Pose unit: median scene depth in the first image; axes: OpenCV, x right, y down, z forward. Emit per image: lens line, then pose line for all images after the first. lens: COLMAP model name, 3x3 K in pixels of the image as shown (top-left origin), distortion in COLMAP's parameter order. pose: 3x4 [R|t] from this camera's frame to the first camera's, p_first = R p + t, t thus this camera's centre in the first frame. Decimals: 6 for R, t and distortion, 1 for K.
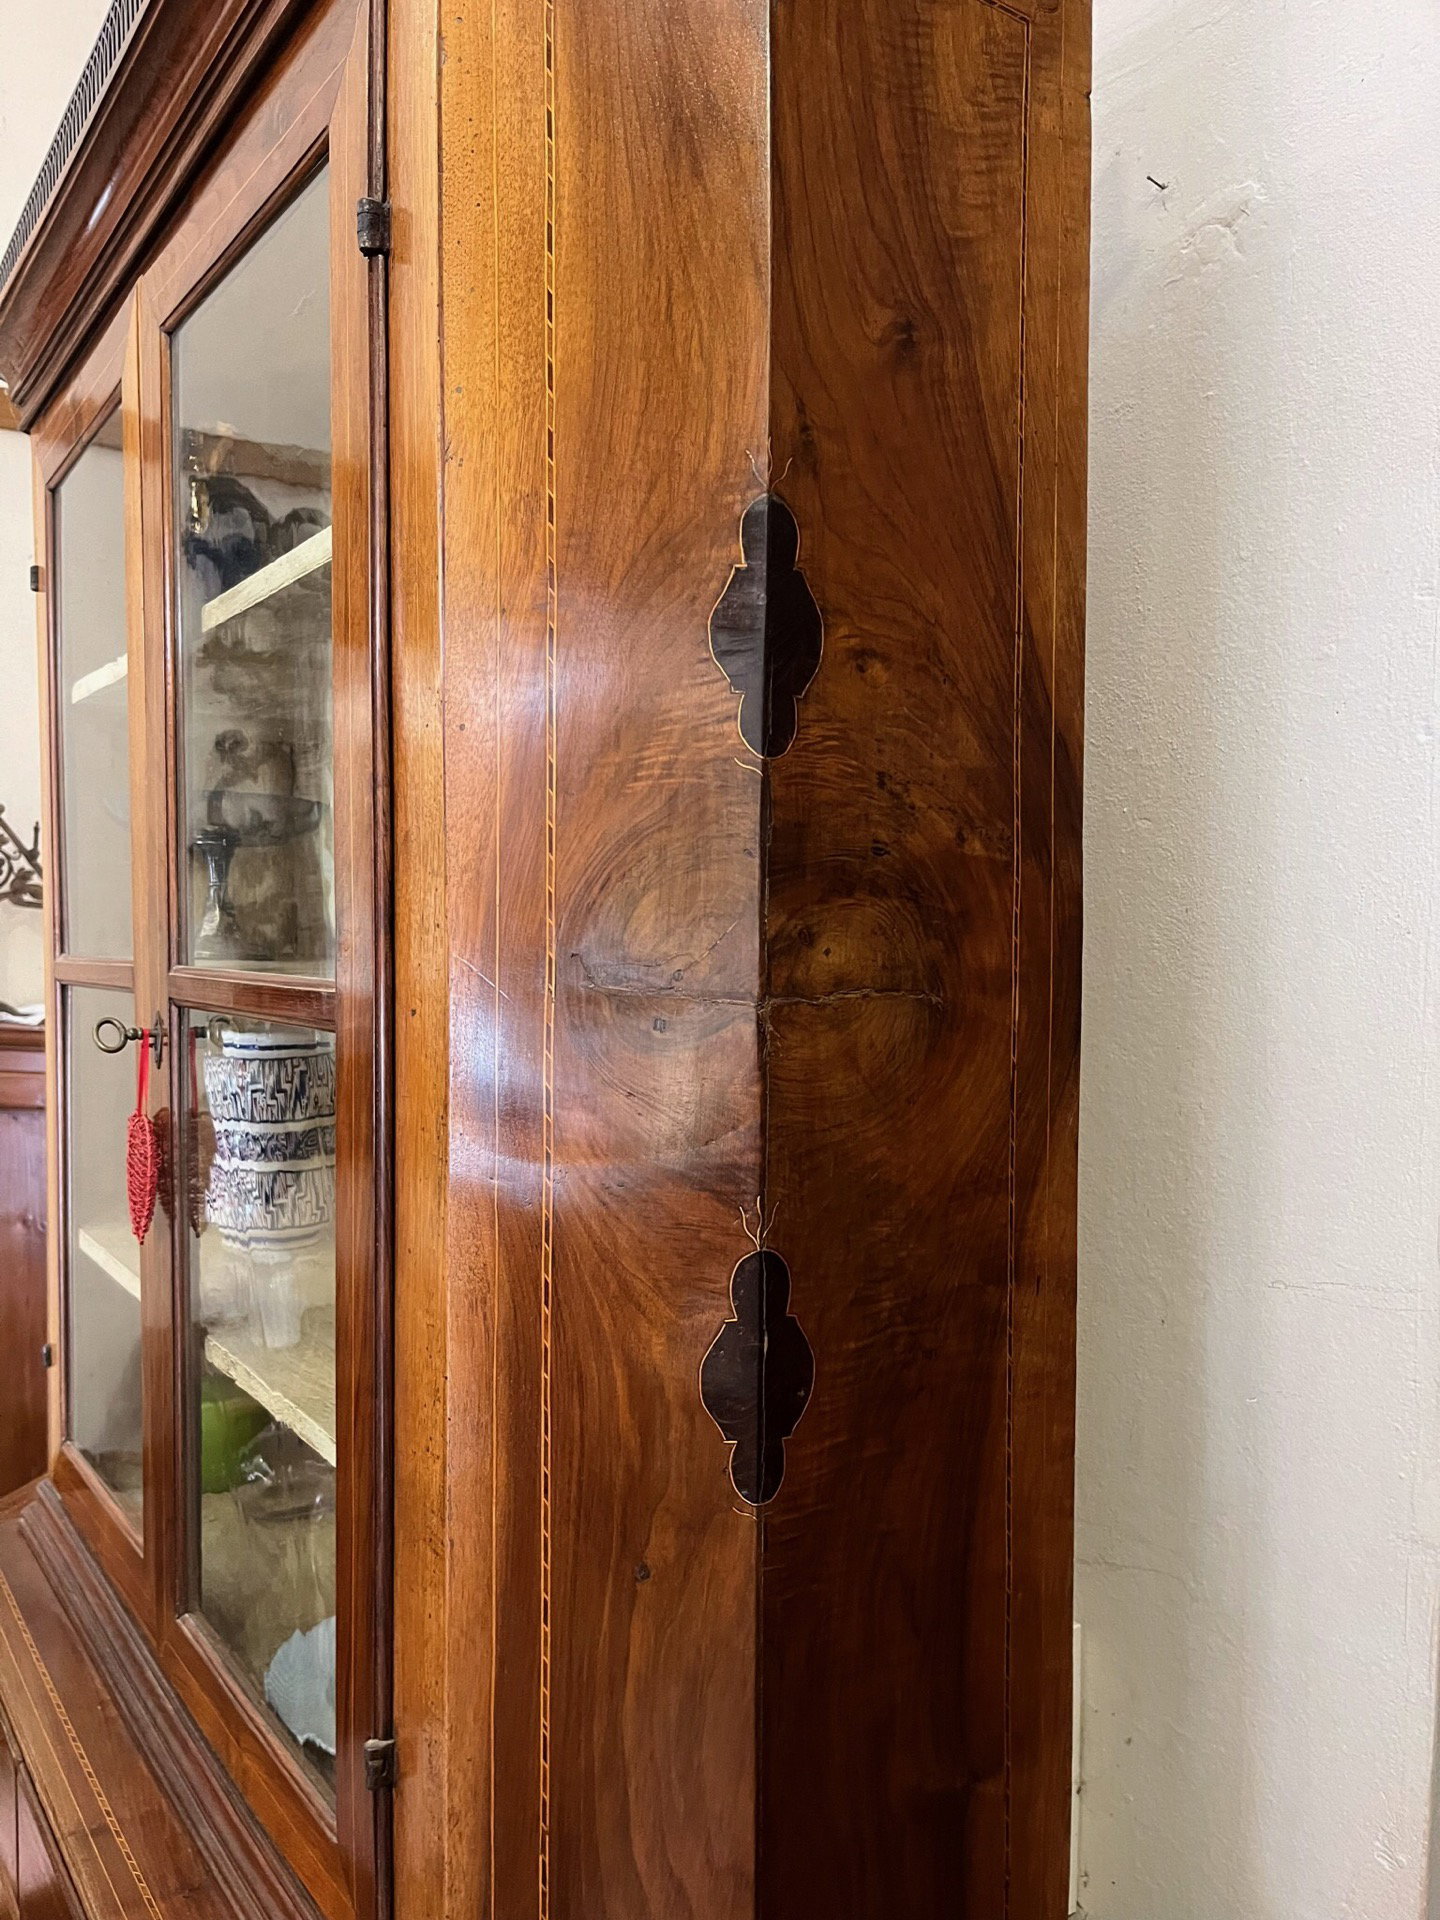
lens RADIAL K [[1486.3, 0, 722.8], [0, 1486.3, 954.7], [0, 0, 1]] dist [0.047246, -0.066305]
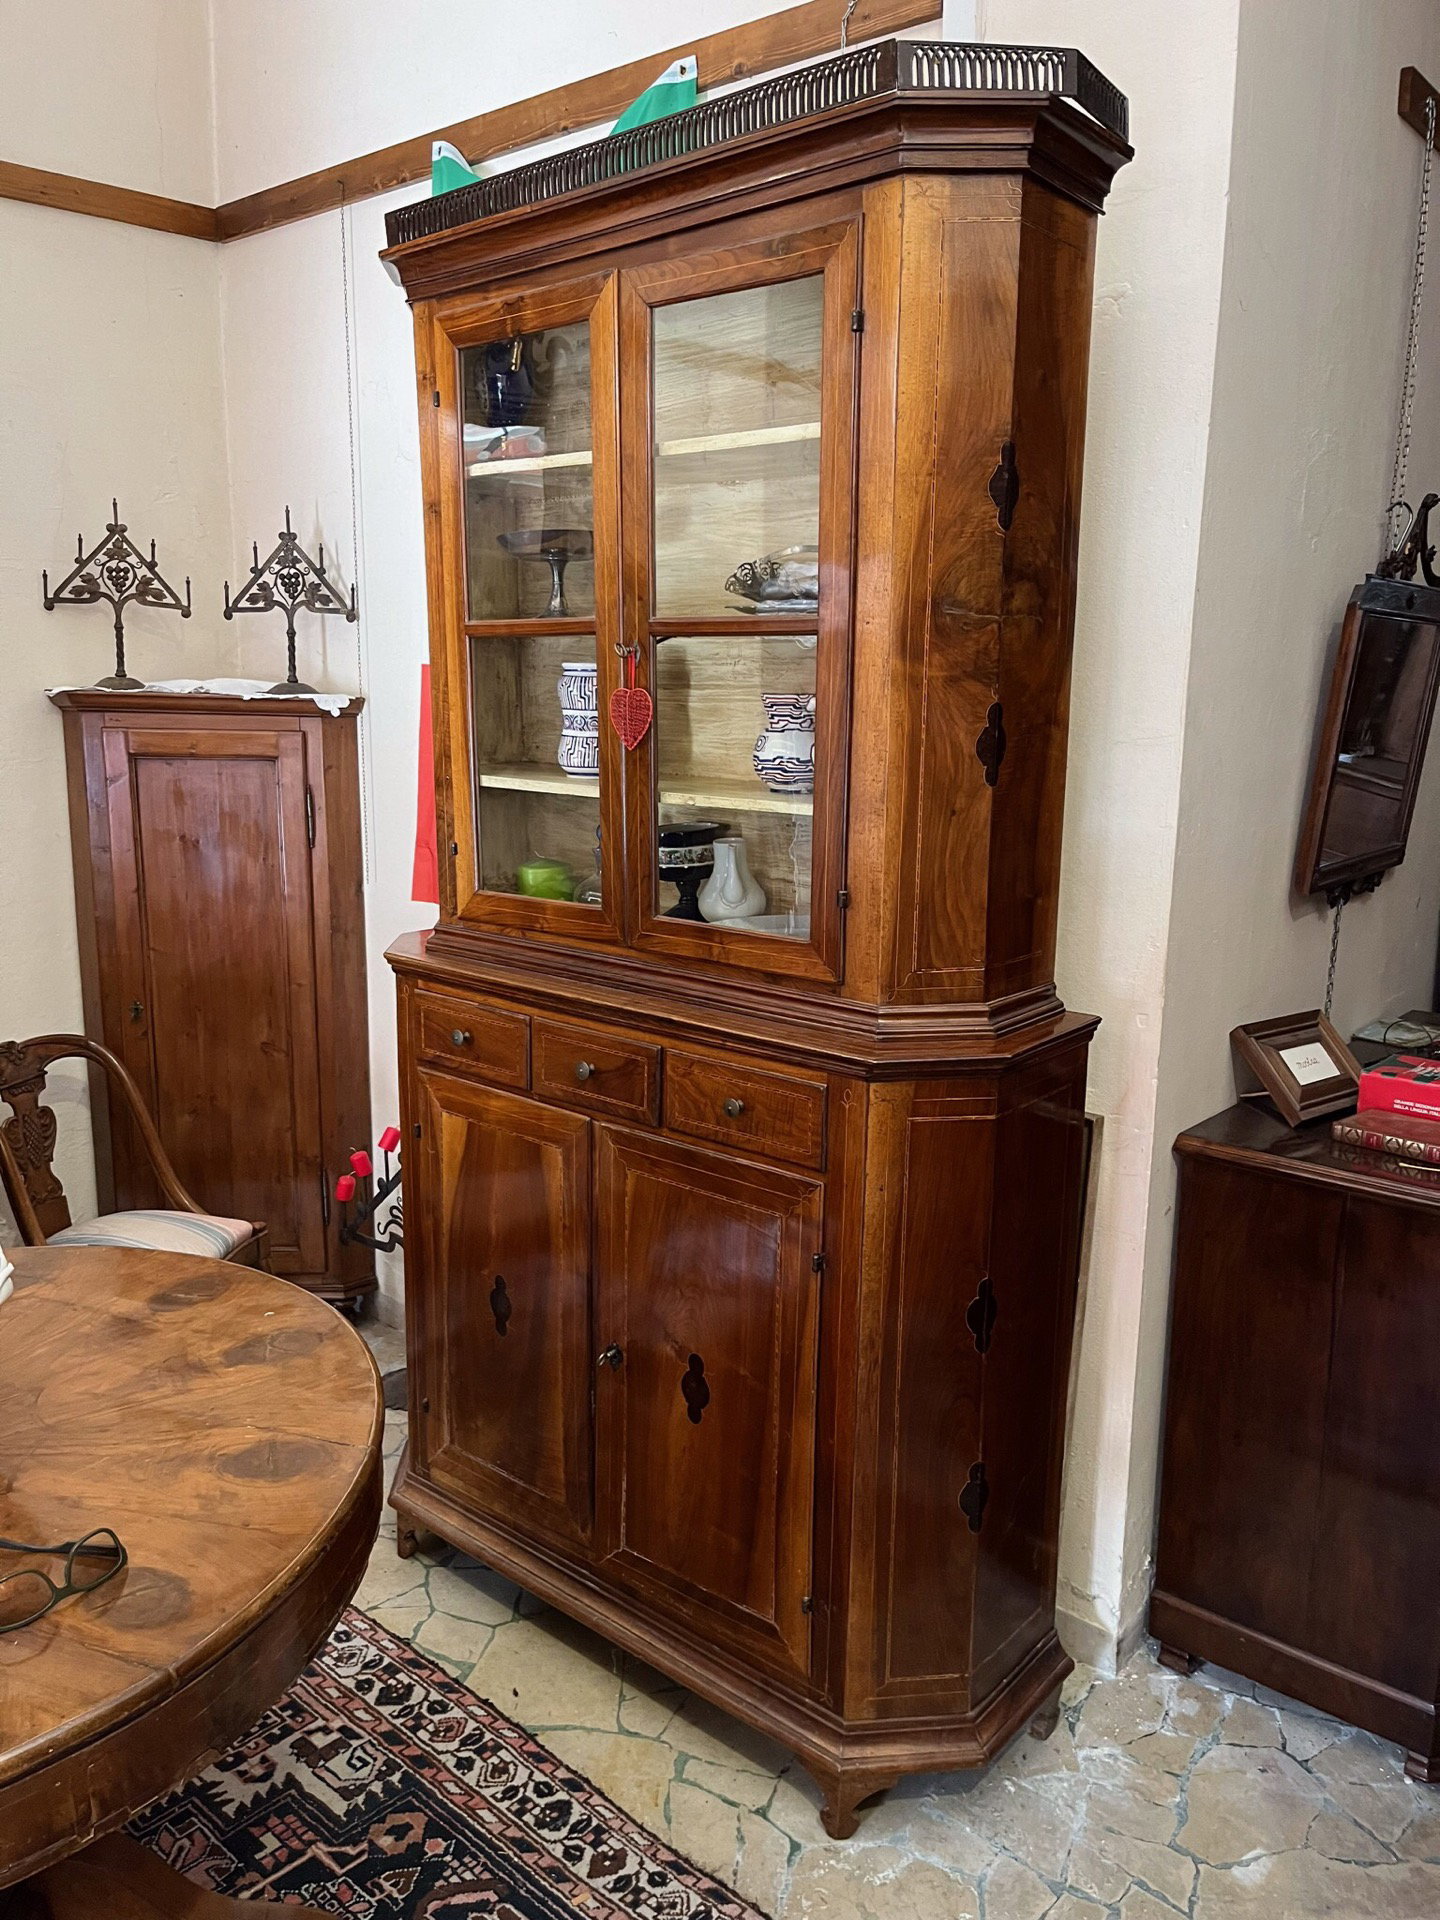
lens RADIAL K [[1486.3, 0, 722.8], [0, 1486.3, 954.7], [0, 0, 1]] dist [0.047246, -0.066305]
pose [[0.965287, -0.048944, 0.256564, -1.270702], [0.003641, 0.984712, 0.174154, 0.170486], [-0.261166, -0.167174, 0.950708, -1.751673]]
